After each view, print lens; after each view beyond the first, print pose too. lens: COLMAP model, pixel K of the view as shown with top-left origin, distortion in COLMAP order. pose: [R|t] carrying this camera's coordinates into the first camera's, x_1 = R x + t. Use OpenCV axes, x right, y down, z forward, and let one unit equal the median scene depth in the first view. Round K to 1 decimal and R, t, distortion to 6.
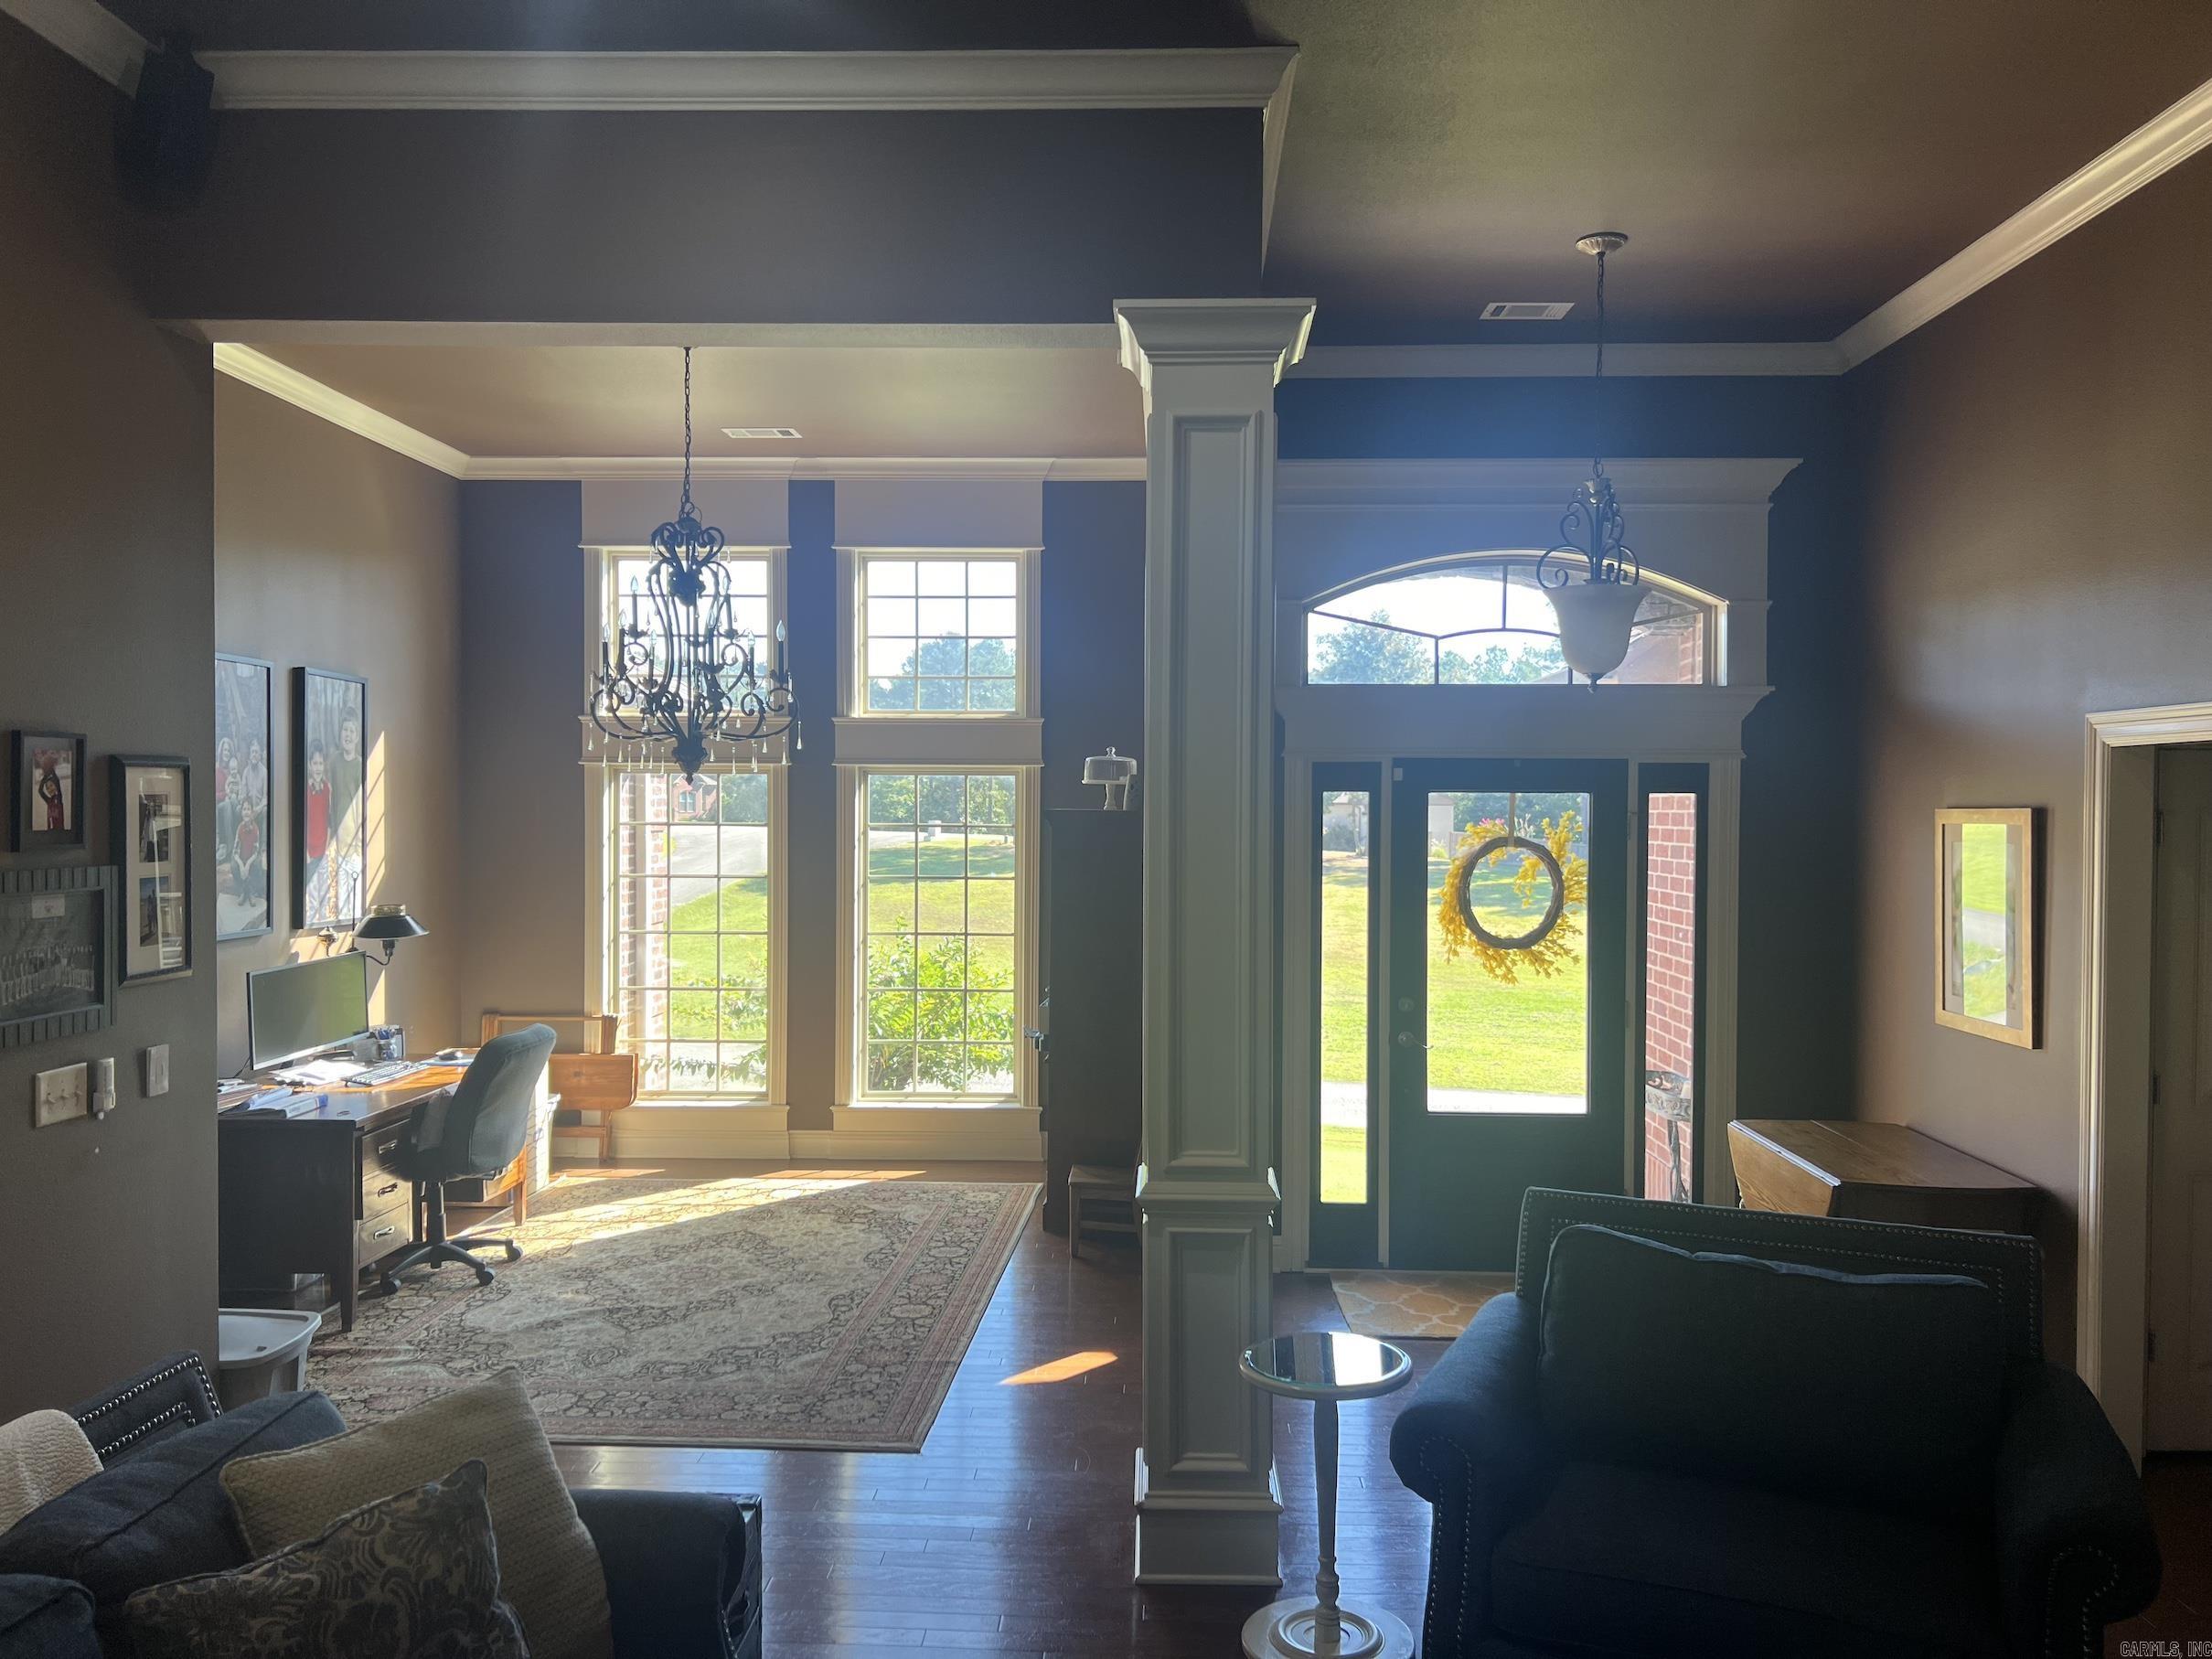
lens RADIAL K [[1651.1, 0, 1101.8], [0, 1651.1, 836.2], [0, 0, 1]] dist [0.062548, -0.073036]
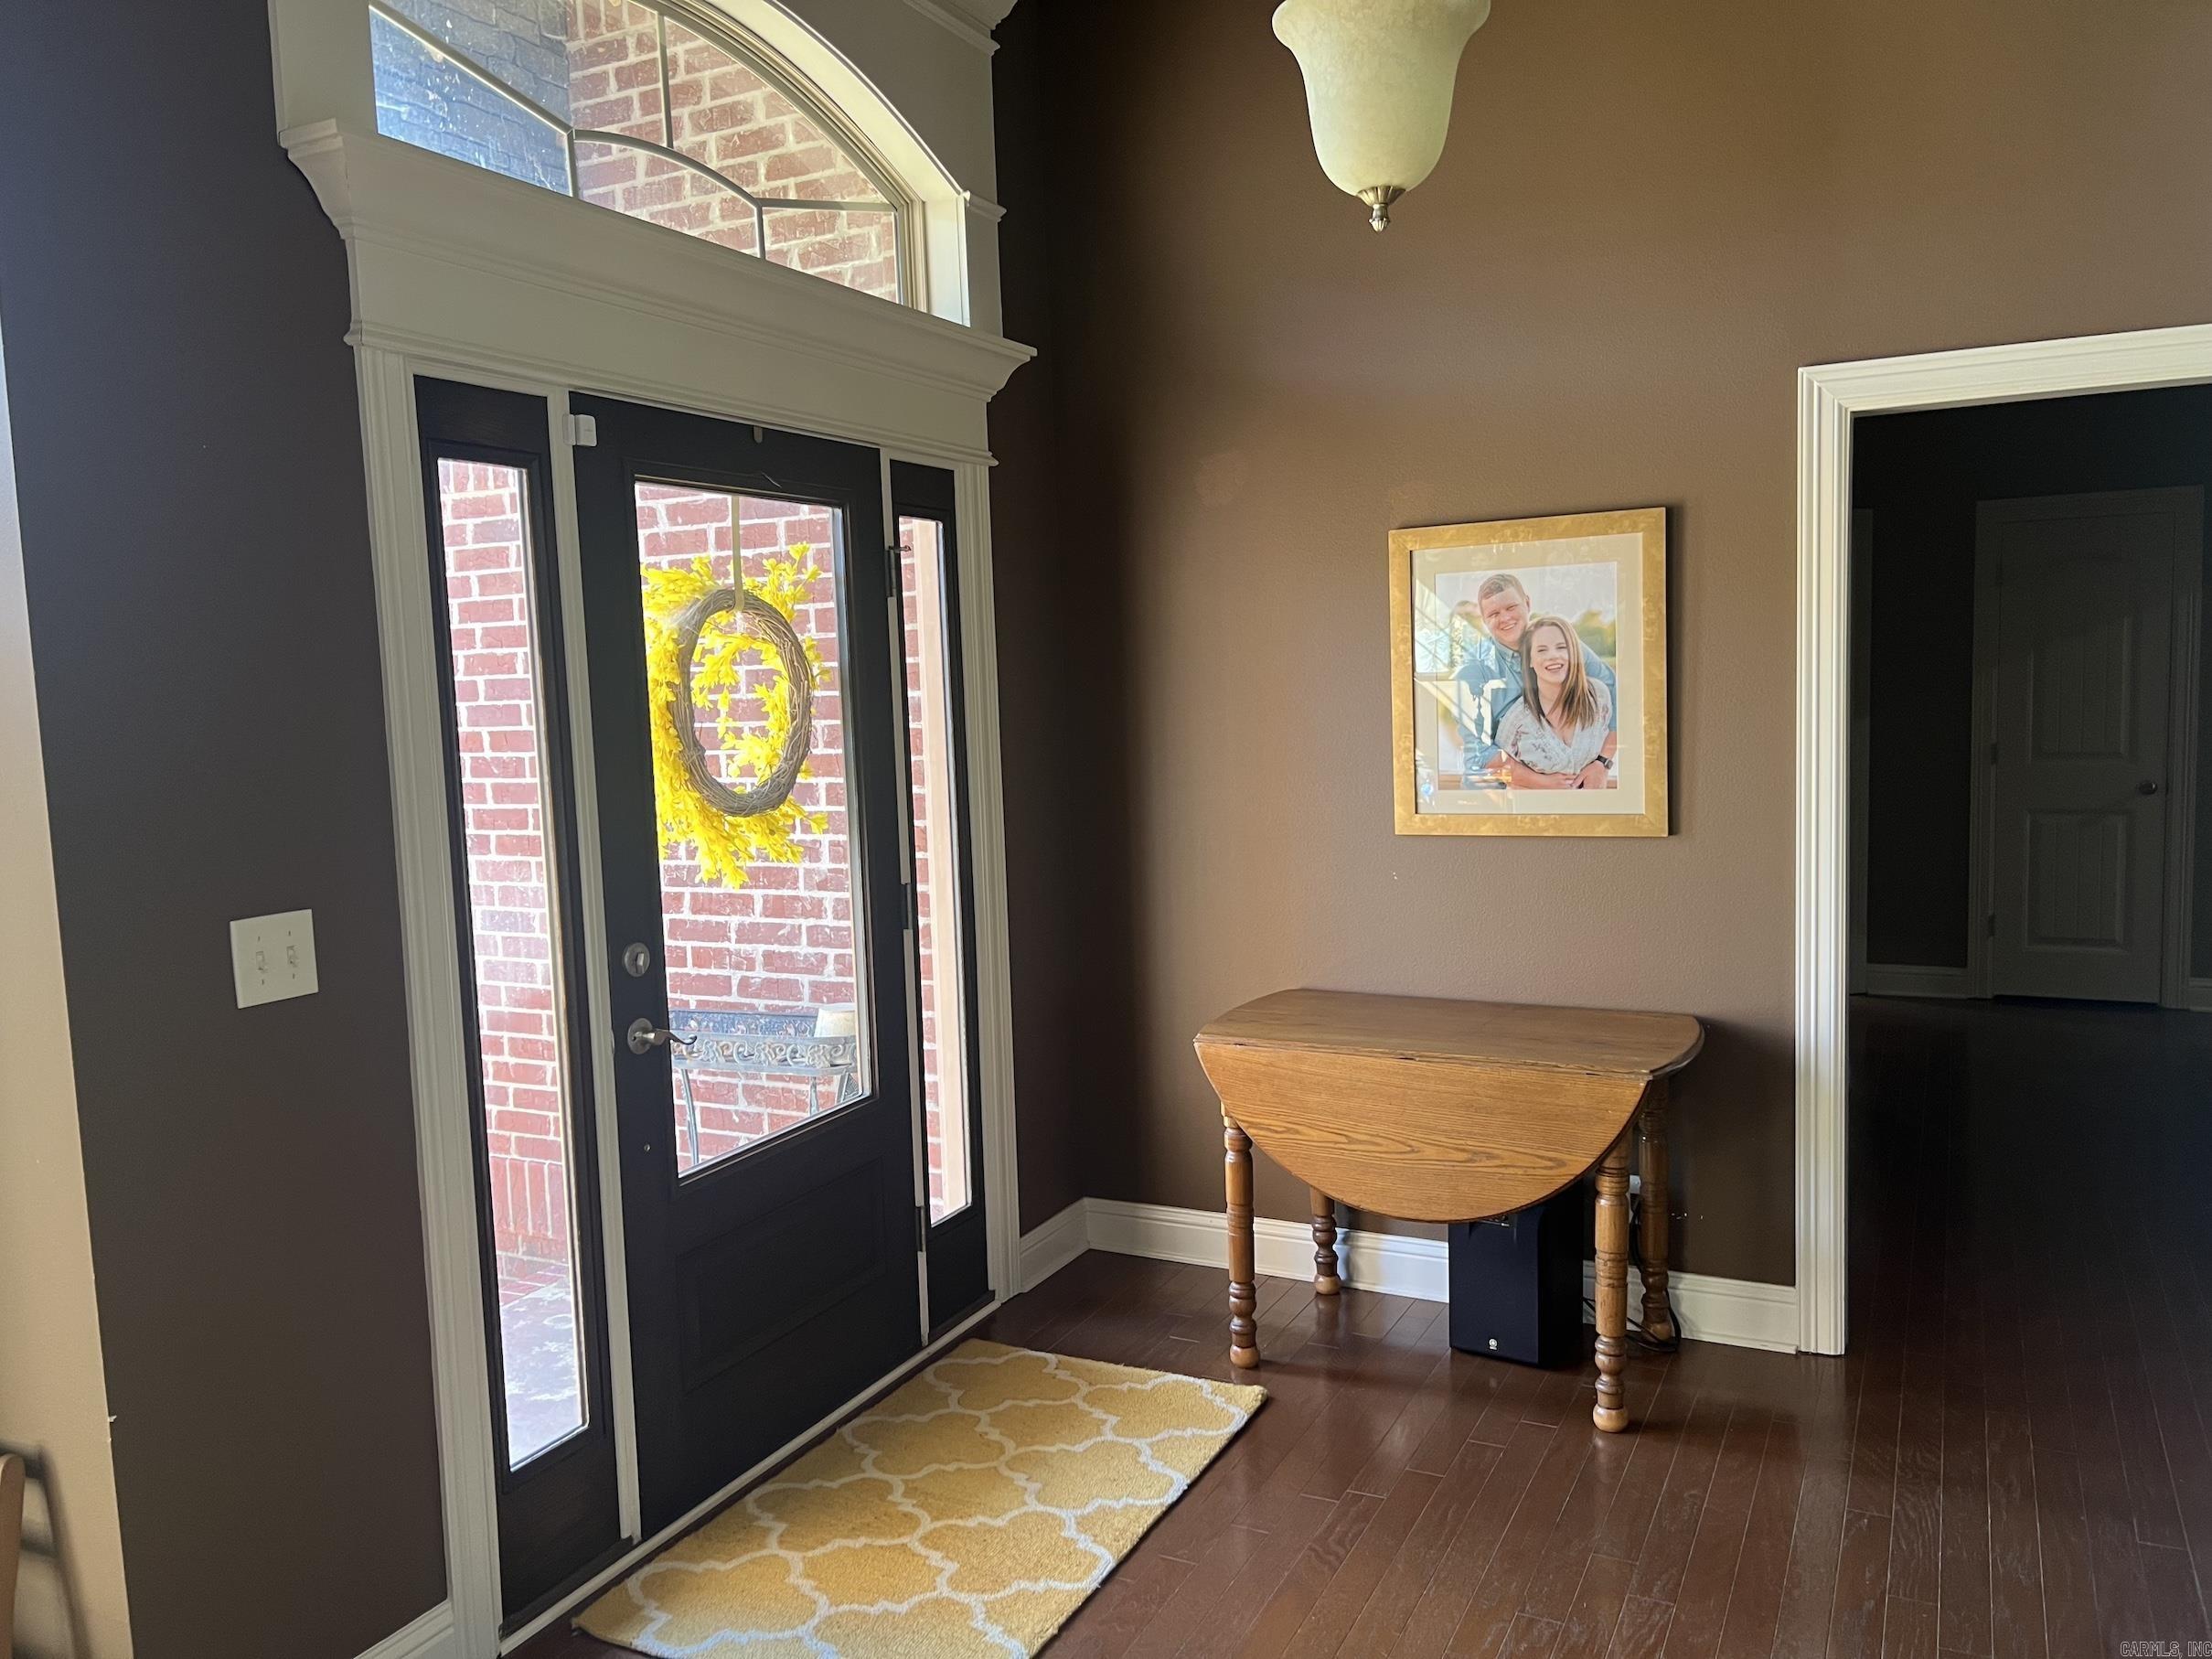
lens RADIAL K [[1651.1, 0, 1101.8], [0, 1651.1, 836.2], [0, 0, 1]] dist [0.062548, -0.073036]
pose [[0.425536, -0.110614, 0.898156, -0.162021], [0.053737, 0.993839, 0.096938, 0.032254], [-0.903344, 0.007014, 0.428858, 0.694707]]
